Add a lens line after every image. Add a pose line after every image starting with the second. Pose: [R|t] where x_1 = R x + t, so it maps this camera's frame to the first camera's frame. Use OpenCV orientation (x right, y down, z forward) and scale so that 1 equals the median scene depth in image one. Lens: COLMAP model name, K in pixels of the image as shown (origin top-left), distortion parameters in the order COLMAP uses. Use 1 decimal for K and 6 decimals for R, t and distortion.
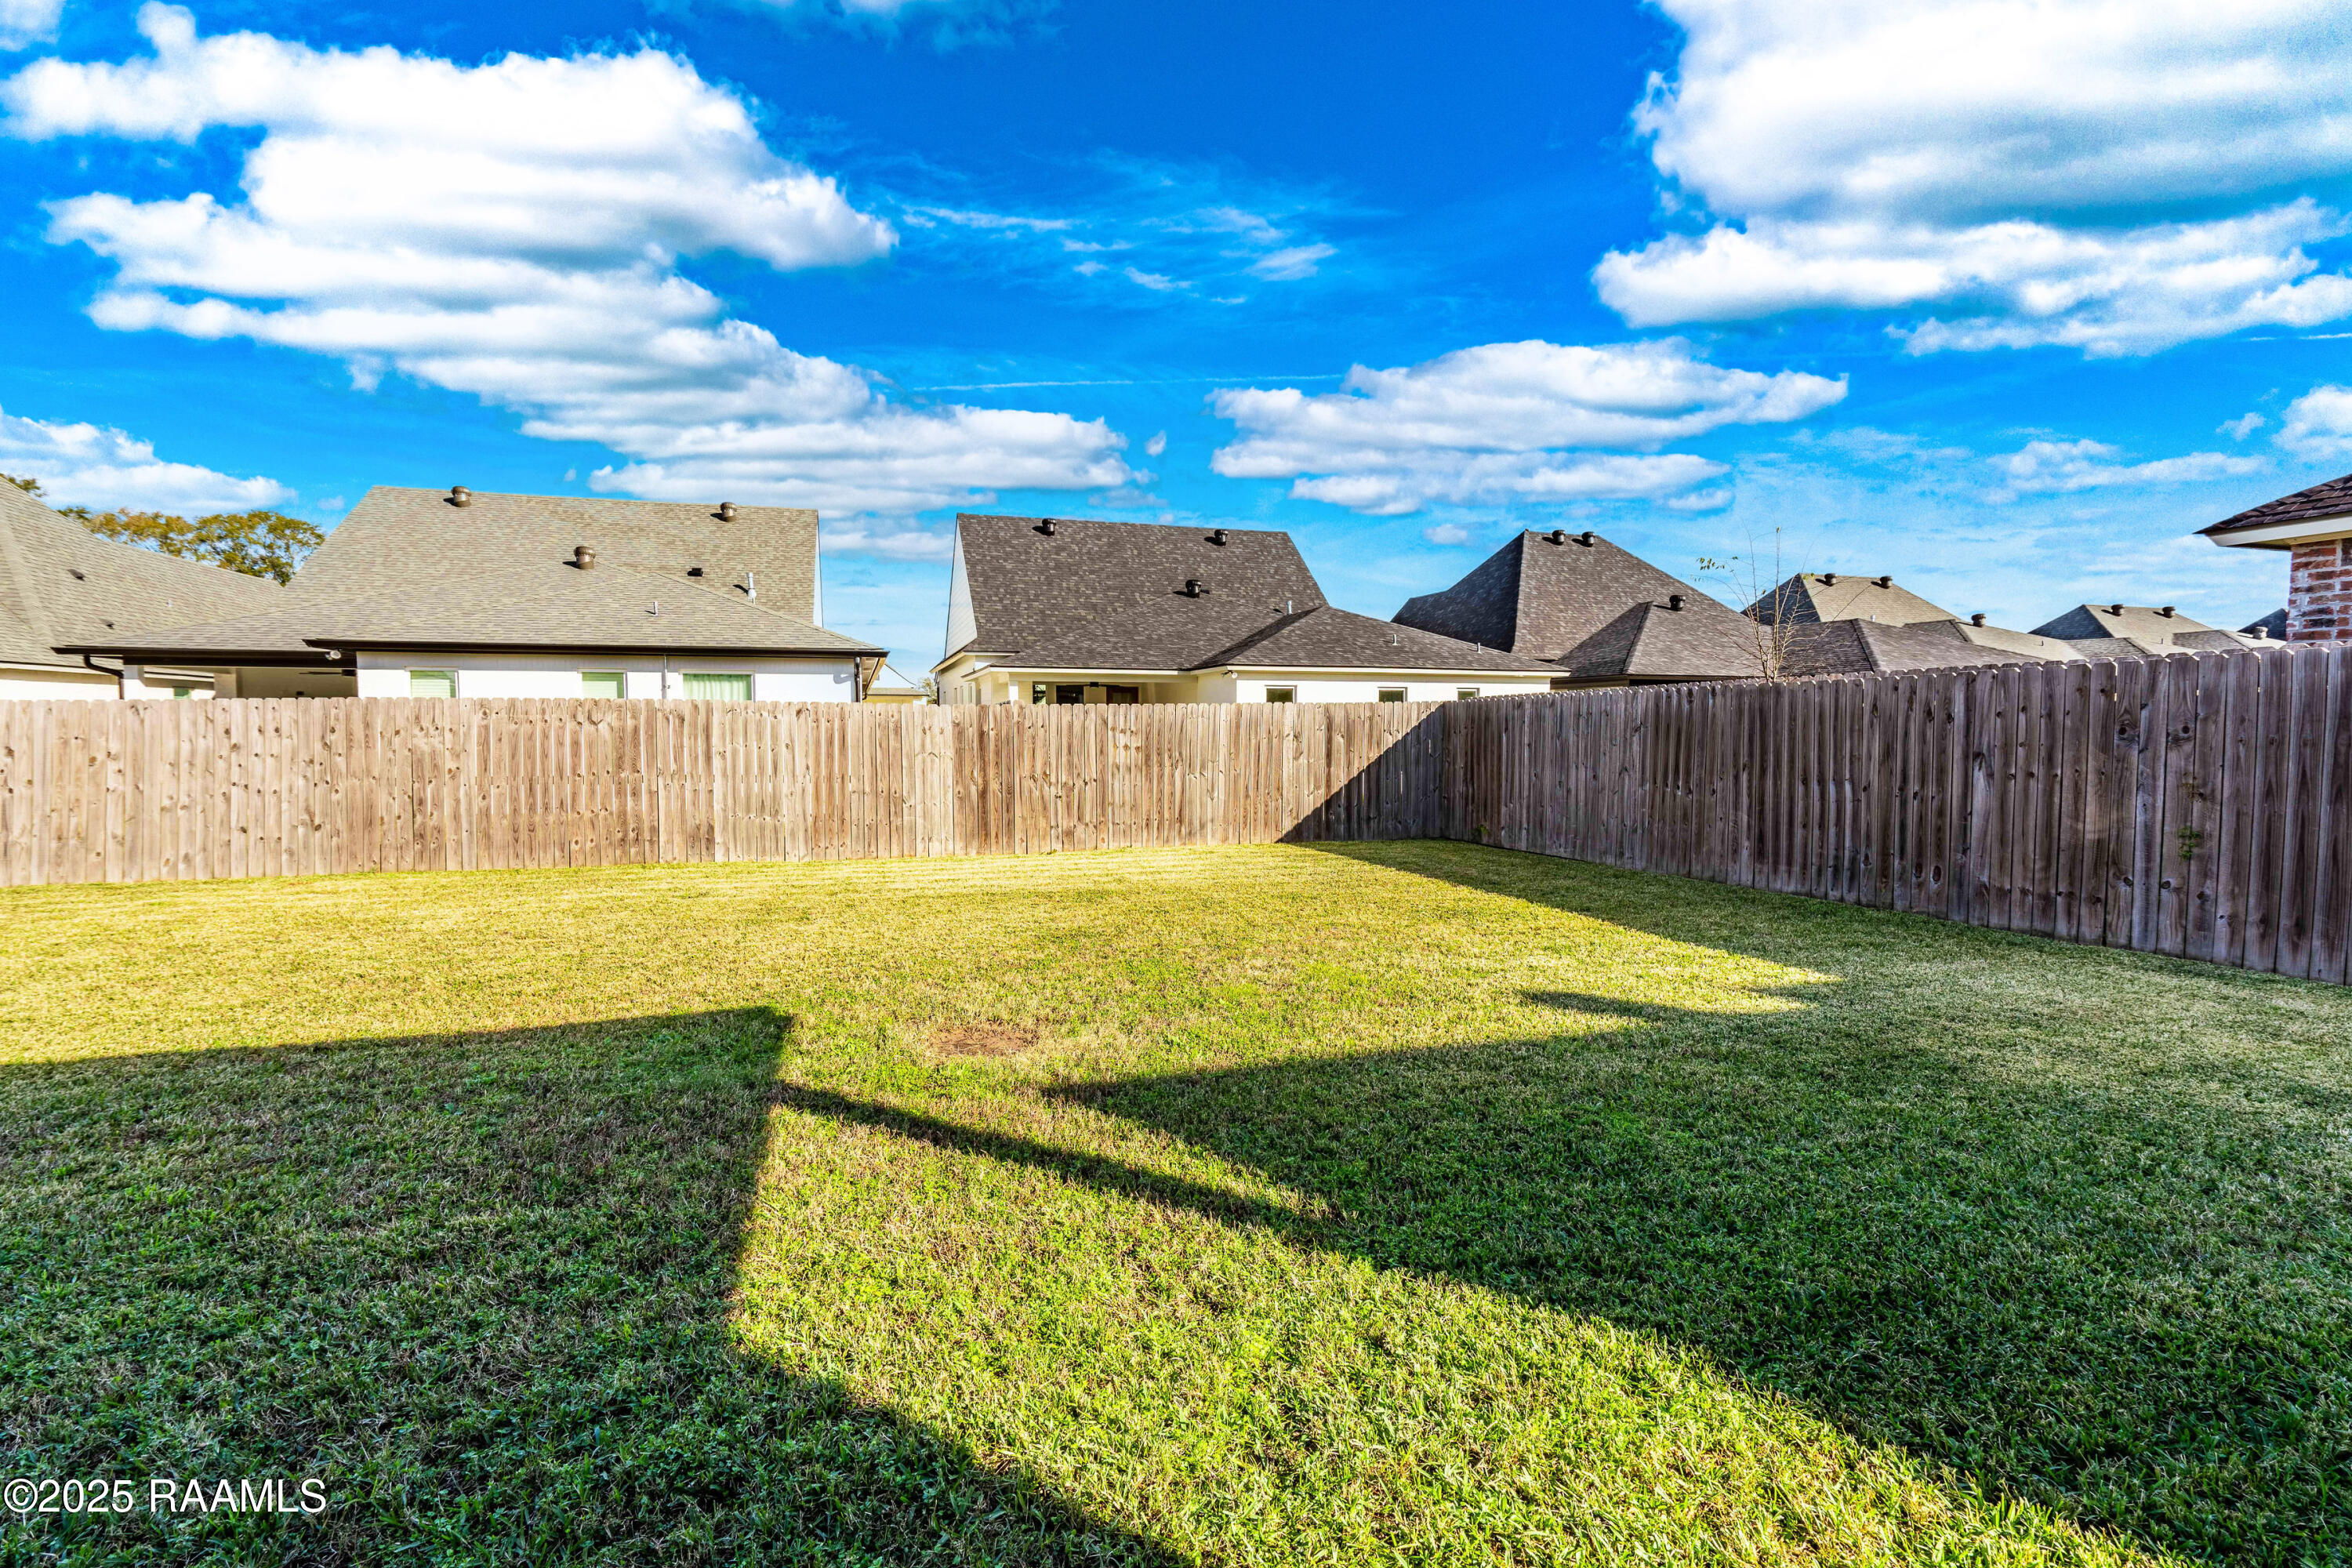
lens RADIAL K [[1069.2, 0, 1164.7], [0, 1069.2, 787.9], [0, 0, 1]] dist [-0.001520, 0.000157]
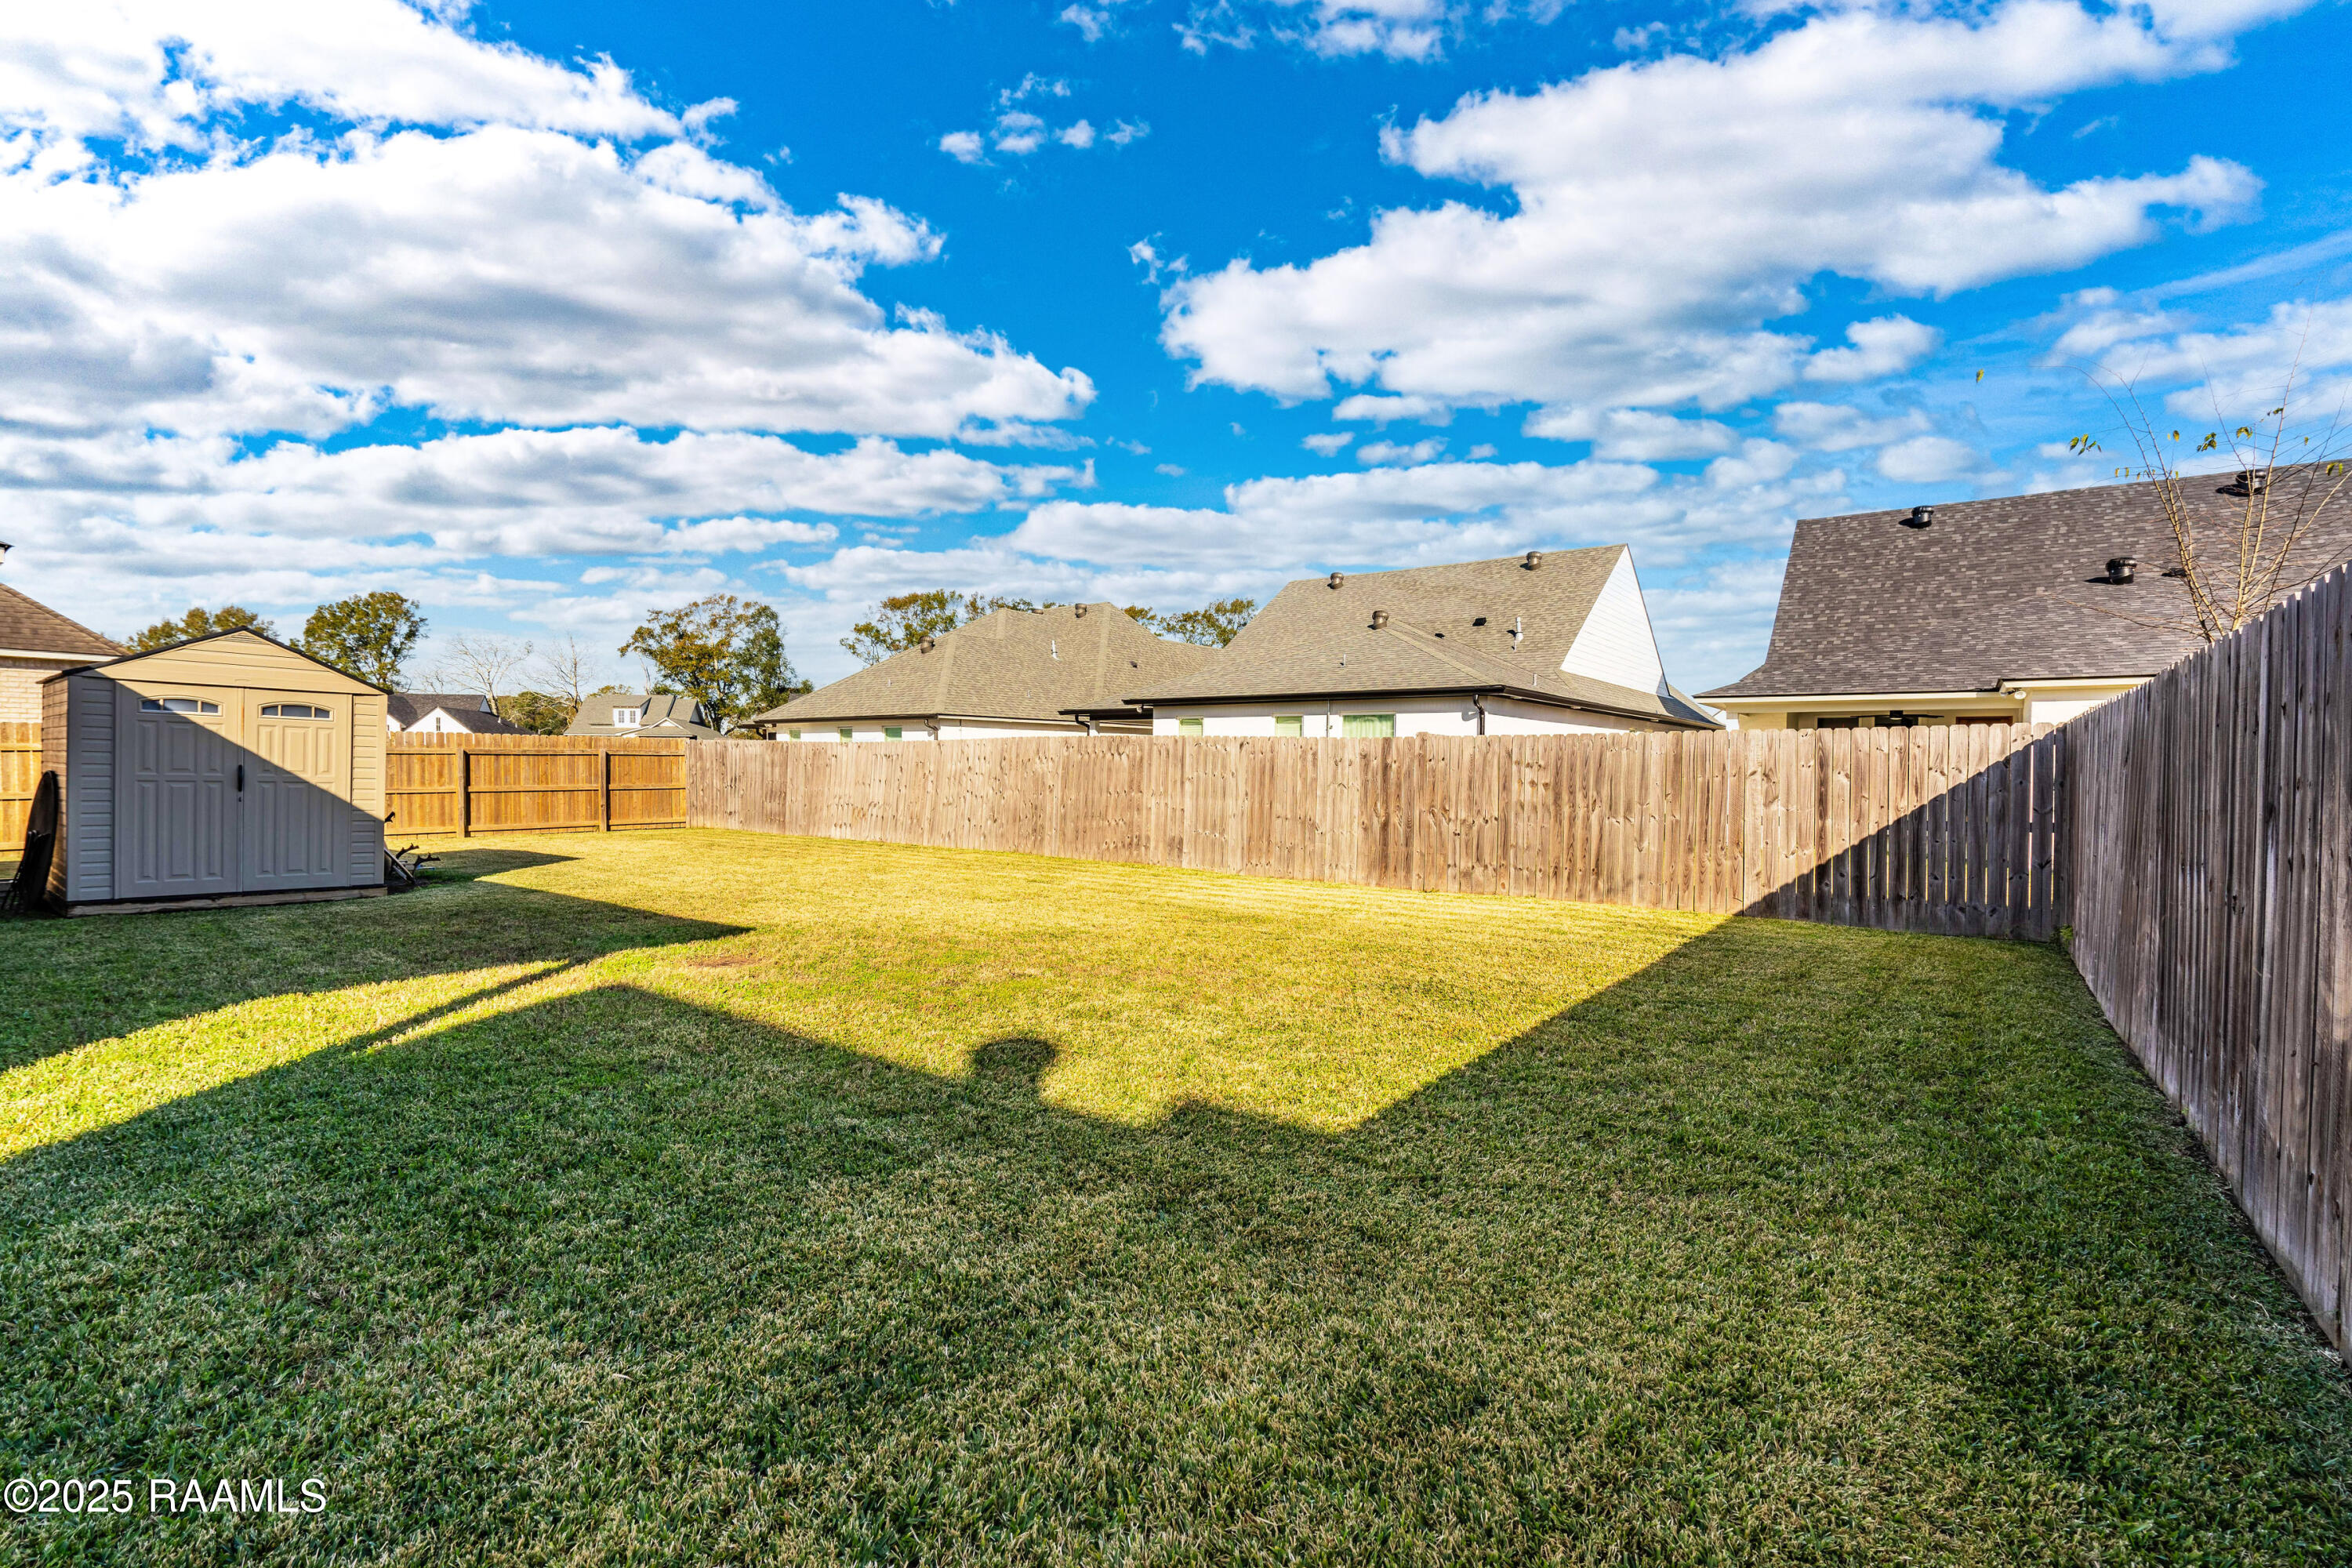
lens RADIAL K [[1069.2, 0, 1164.7], [0, 1069.2, 787.9], [0, 0, 1]] dist [-0.001520, 0.000157]
pose [[0.579198, 0.025626, -0.814784, 0.486961], [-0.060248, 0.998118, -0.011436, -0.005593], [0.812957, 0.055713, 0.579652, 0.231566]]
